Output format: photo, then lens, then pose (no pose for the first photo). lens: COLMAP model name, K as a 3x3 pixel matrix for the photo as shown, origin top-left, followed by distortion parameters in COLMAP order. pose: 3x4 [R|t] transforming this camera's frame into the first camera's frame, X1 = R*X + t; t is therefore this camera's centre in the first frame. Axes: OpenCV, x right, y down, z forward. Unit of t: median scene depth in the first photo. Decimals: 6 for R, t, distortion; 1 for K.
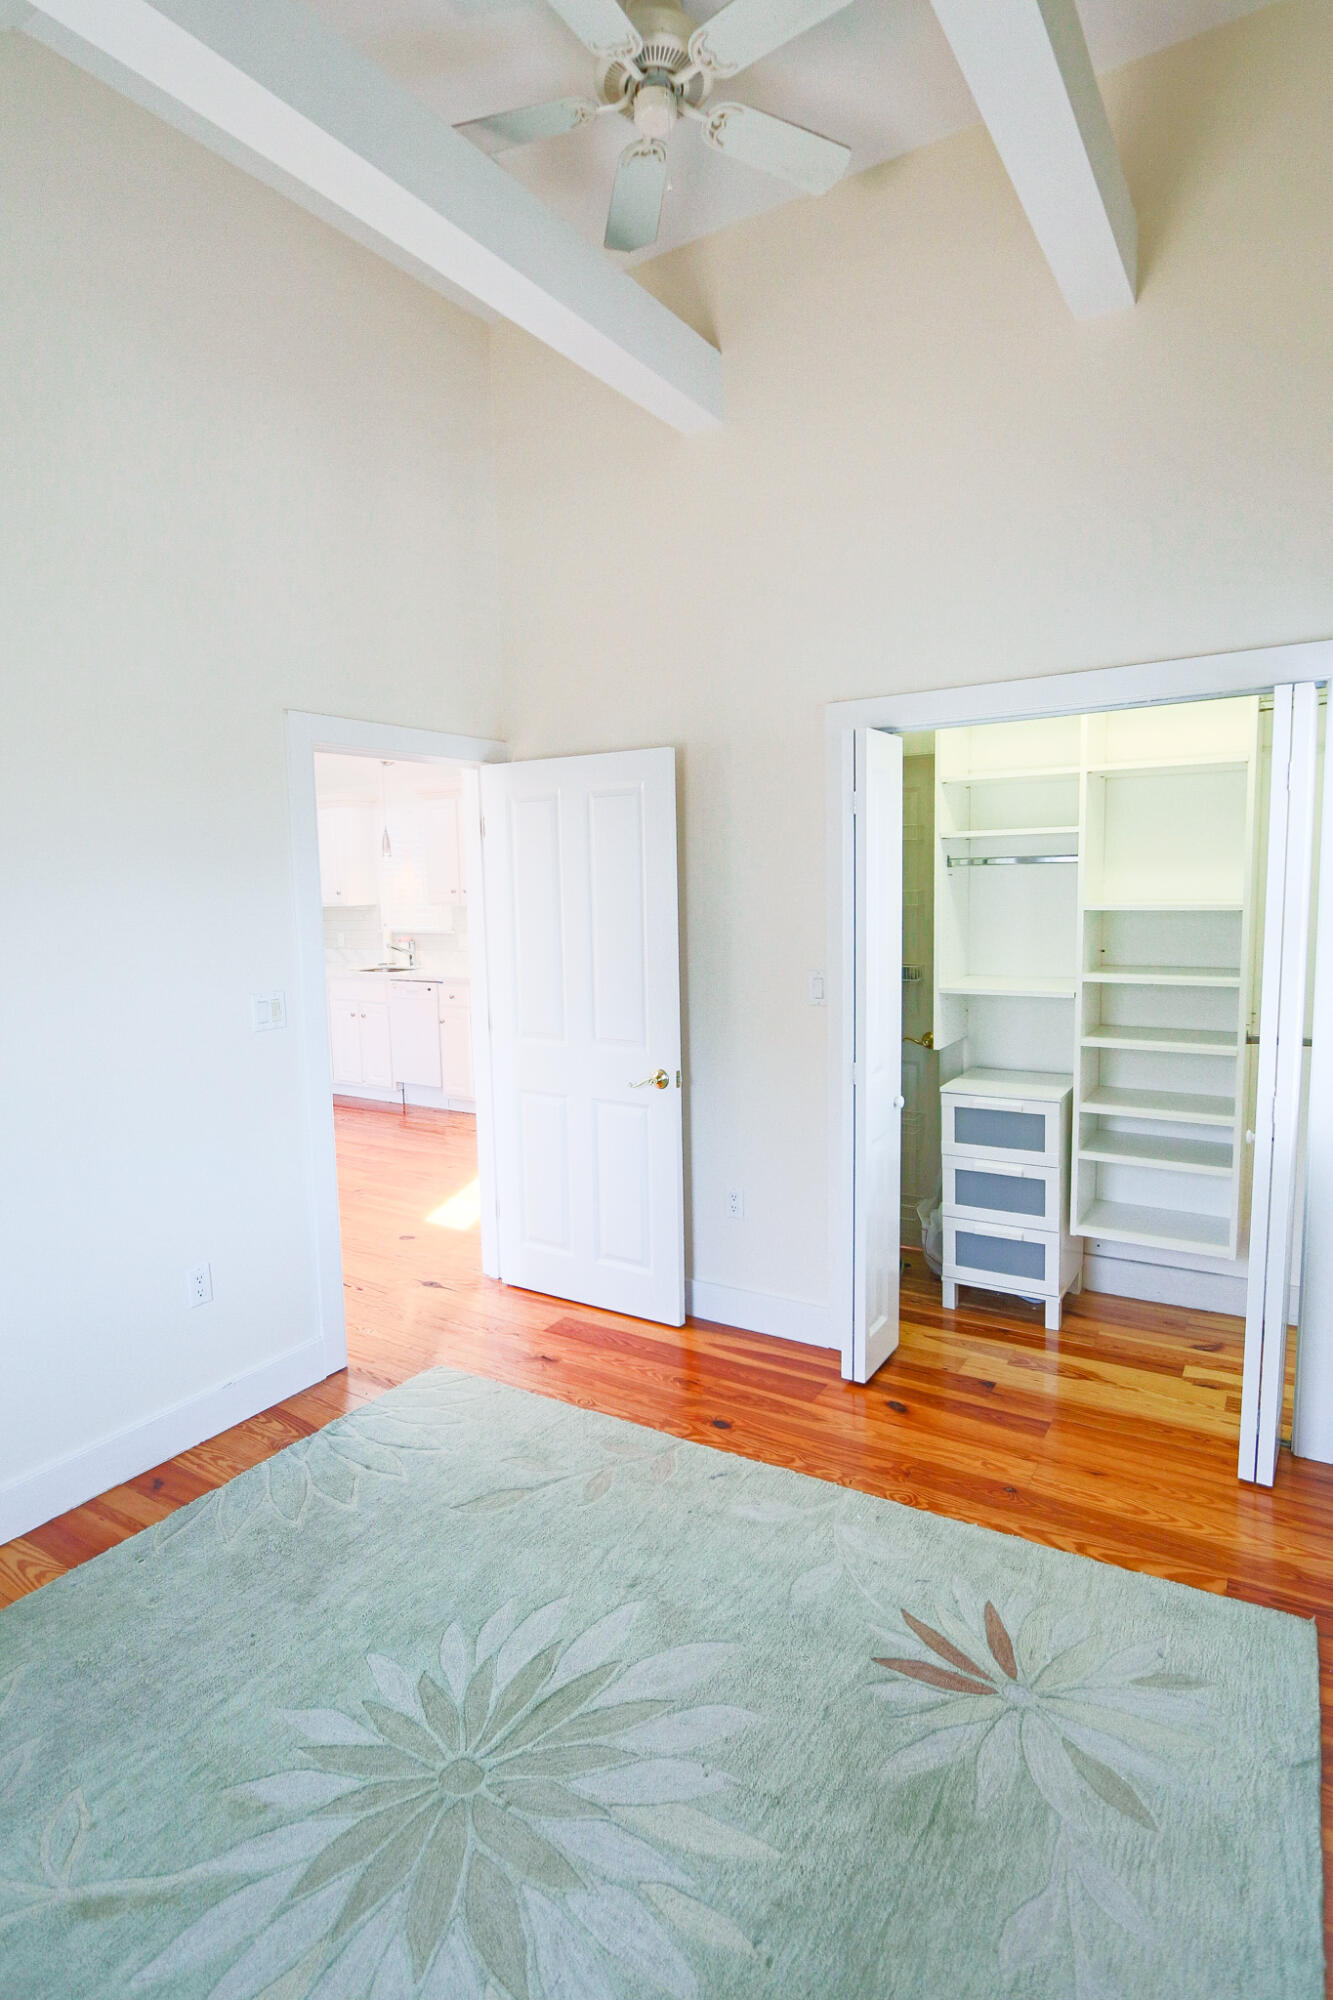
lens RADIAL K [[1029.3, 0, 666.5], [0, 1029.3, 1000.0], [0, 0, 1]] dist [-0.017337, 0.002337]
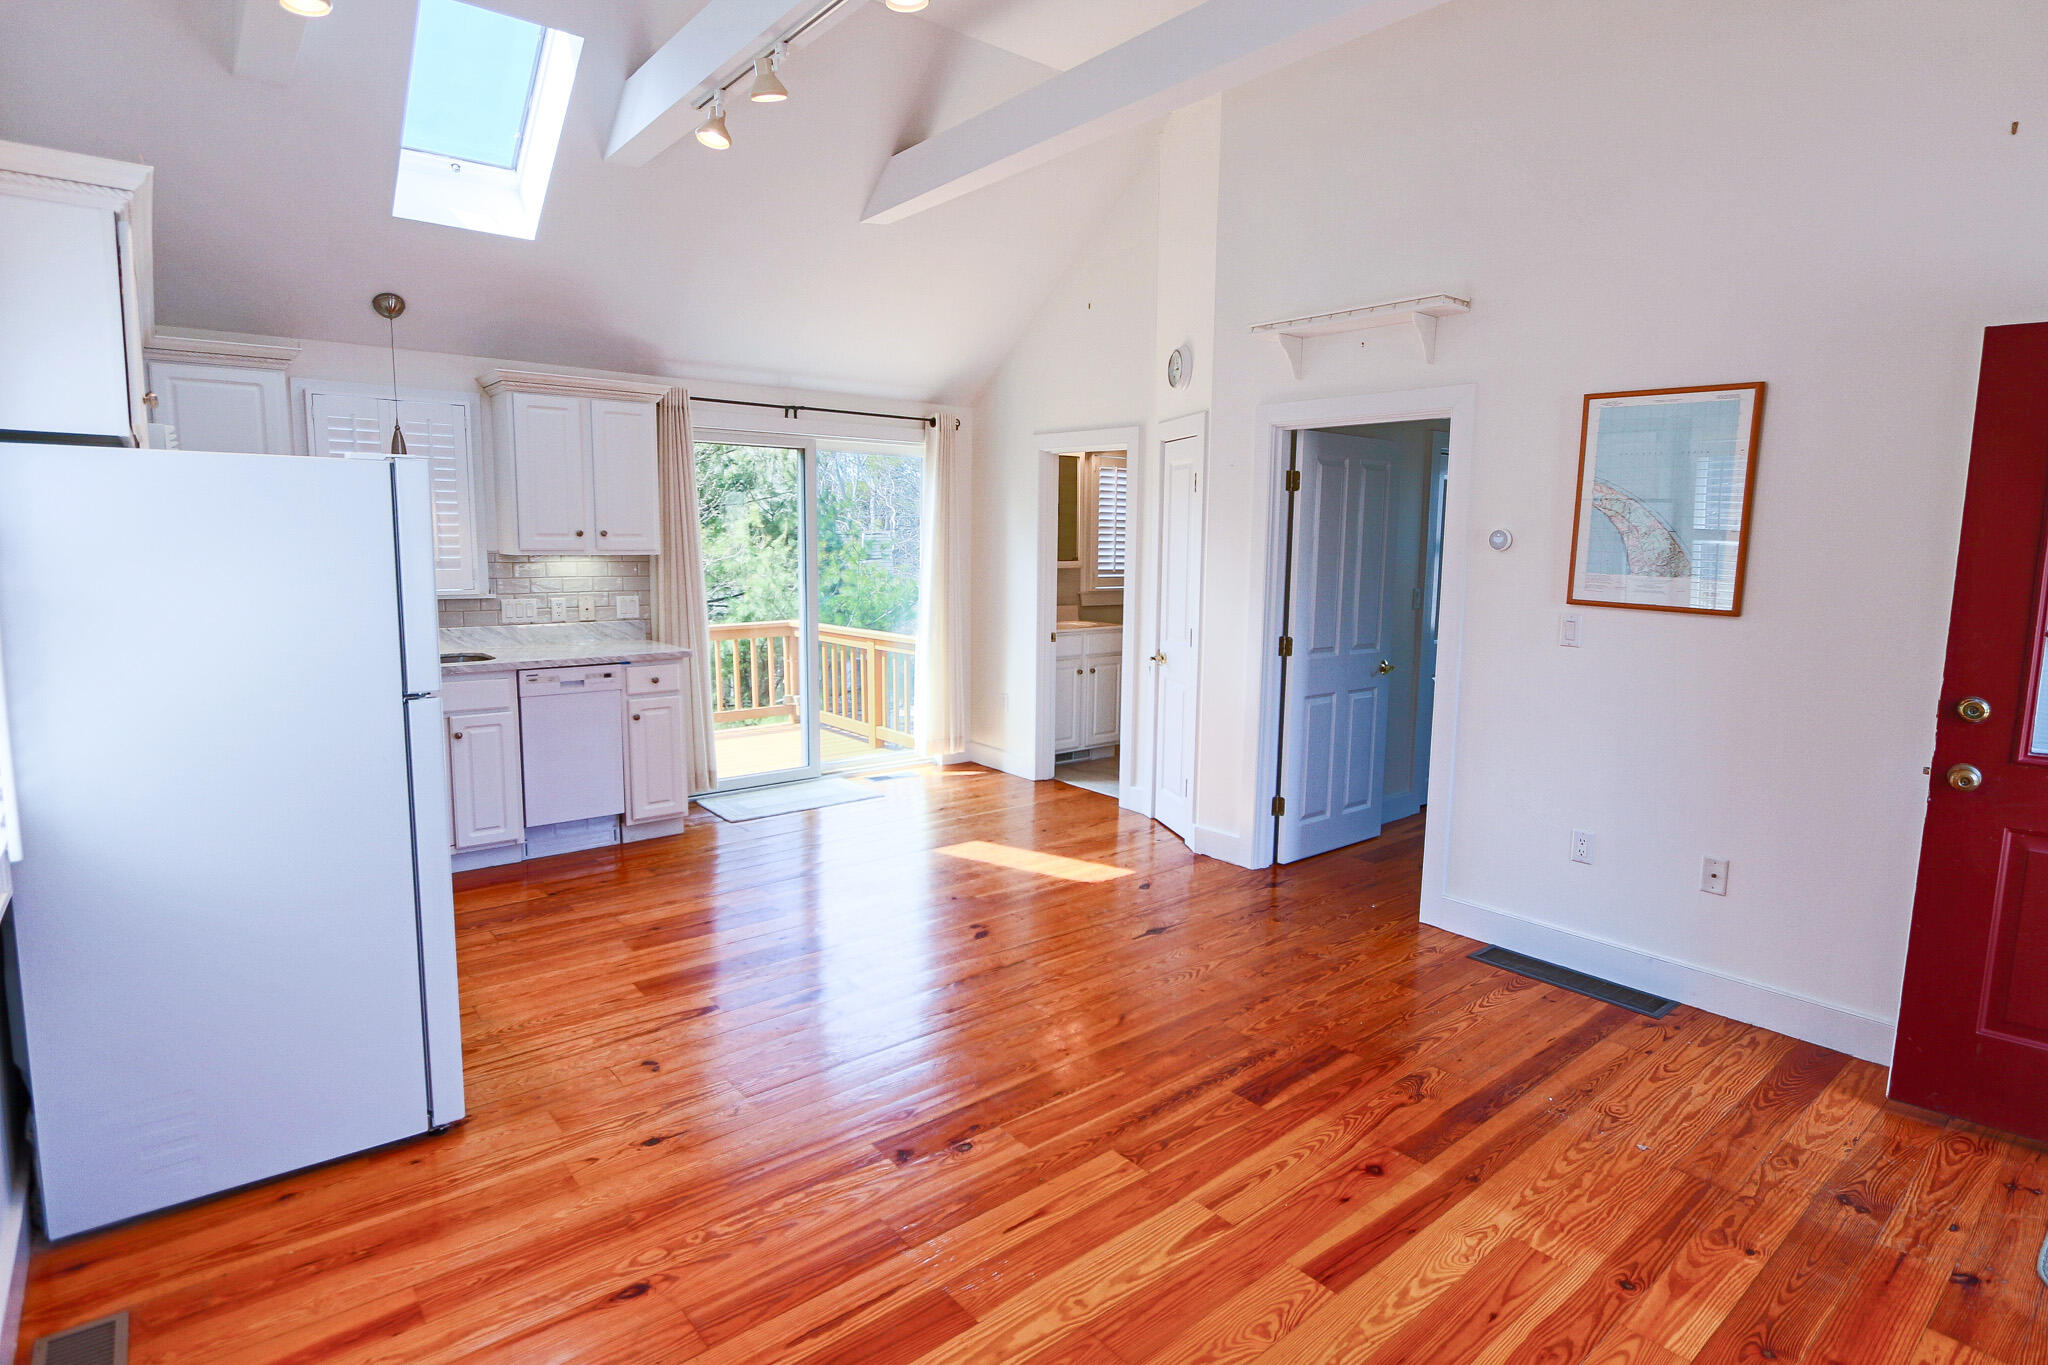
lens RADIAL K [[1055.0, 0, 1023.8], [0, 1055.0, 672.2], [0, 0, 1]] dist [-0.015435, 0.000774]
pose [[0.321510, -0.093312, 0.942297, -0.721585], [0.093598, 0.993391, 0.066436, -0.029940], [-0.942269, 0.066838, 0.328119, 0.452749]]
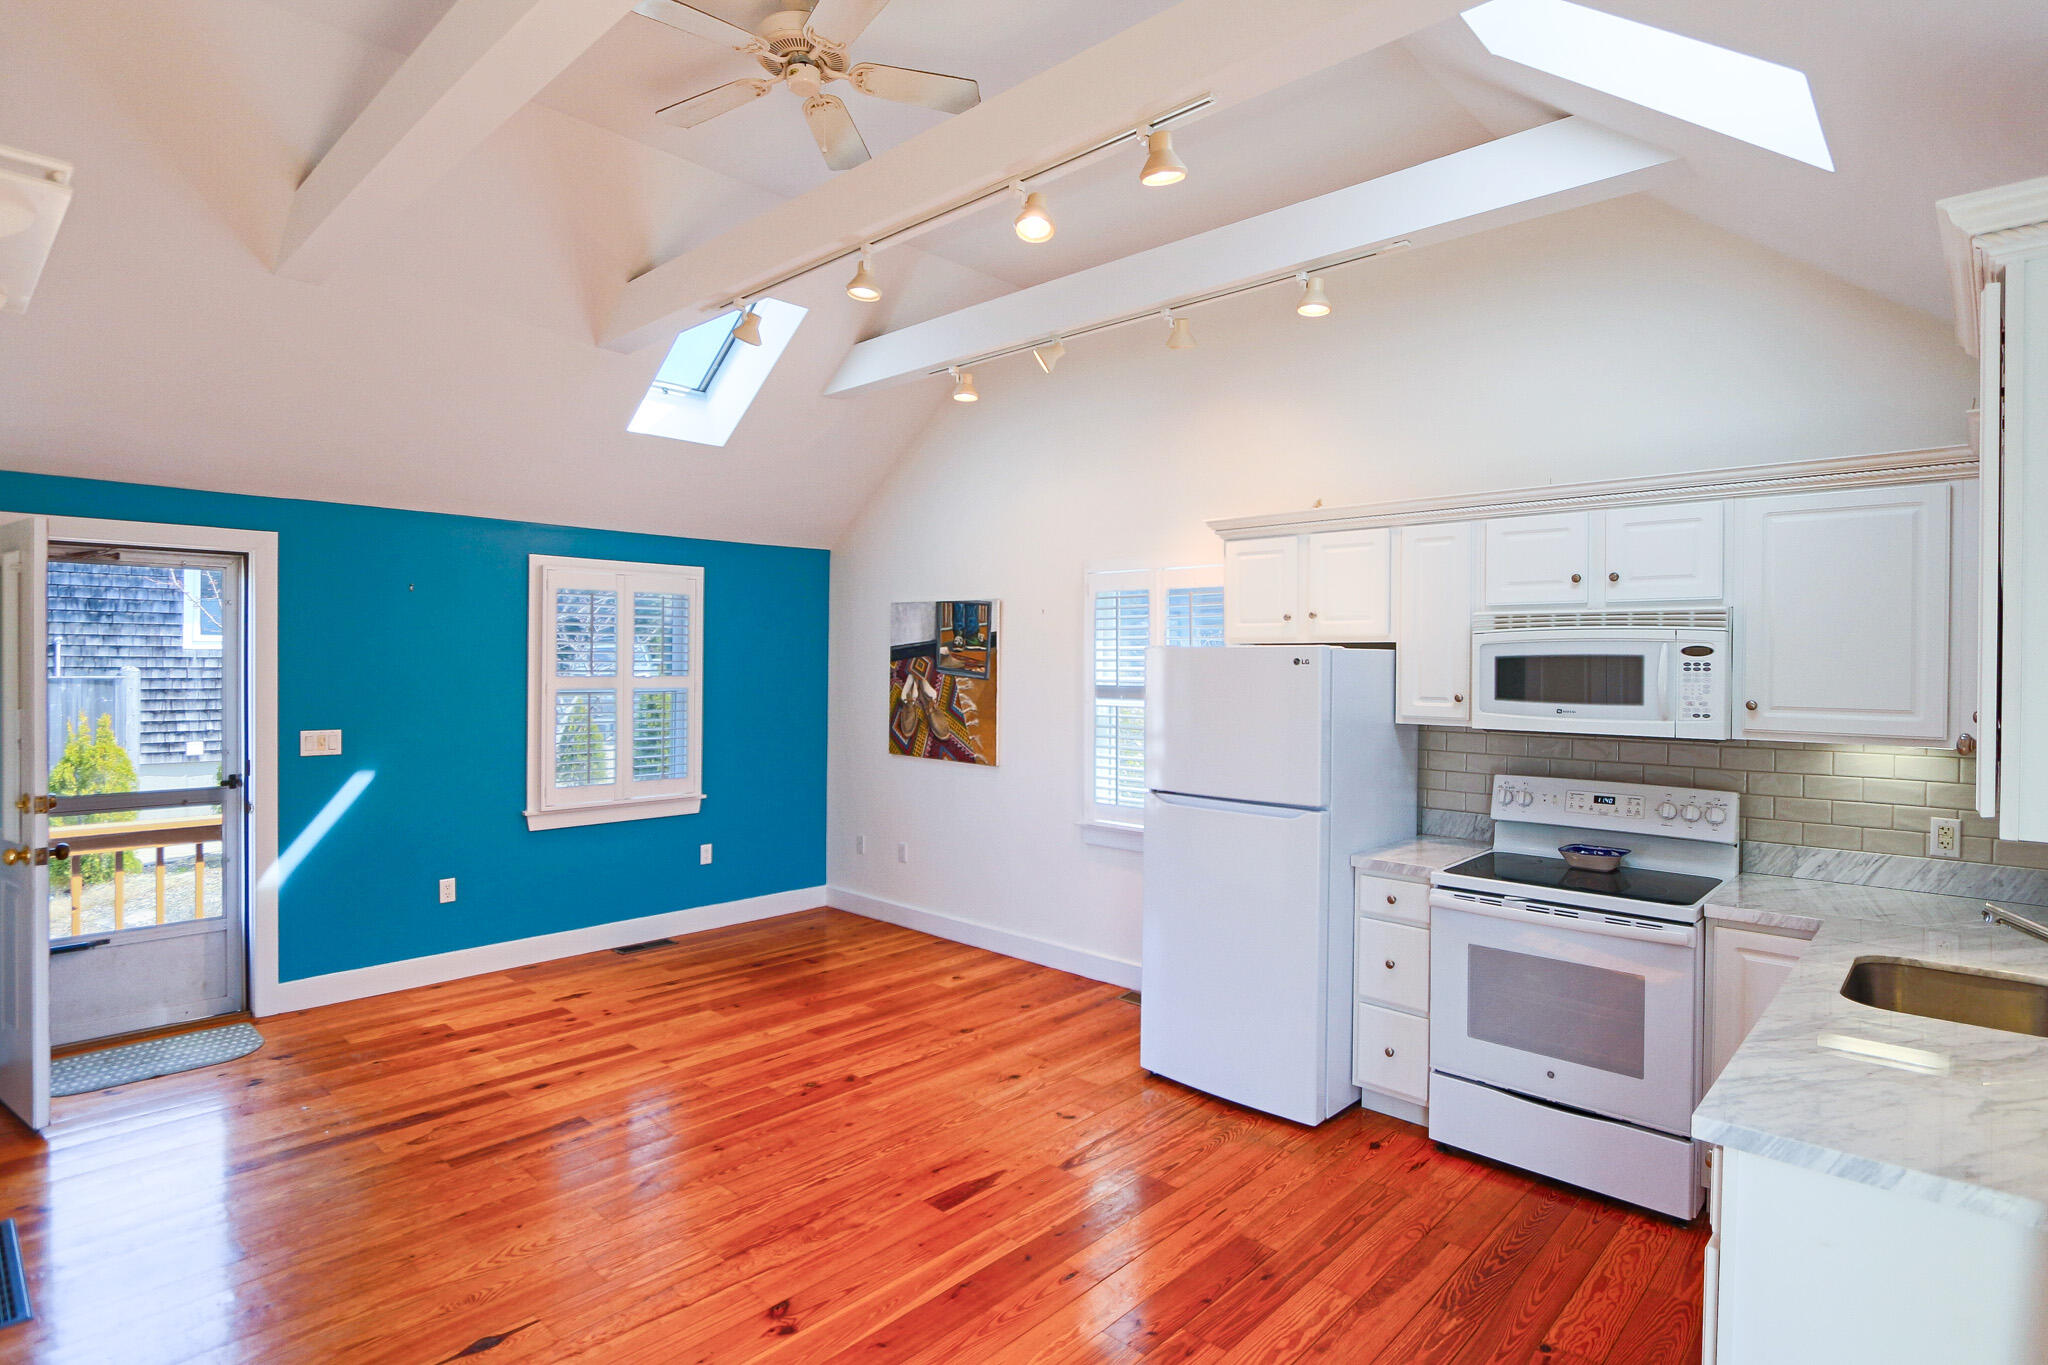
lens RADIAL K [[1054.0, 0, 1024.4], [0, 1054.0, 666.6], [0, 0, 1]] dist [-0.017337, 0.002337]
pose [[-0.190975, 0.028680, -0.981176, 0.059673], [-0.122790, 0.991023, 0.052867, -0.100828], [0.973885, 0.130575, -0.185739, 0.764786]]
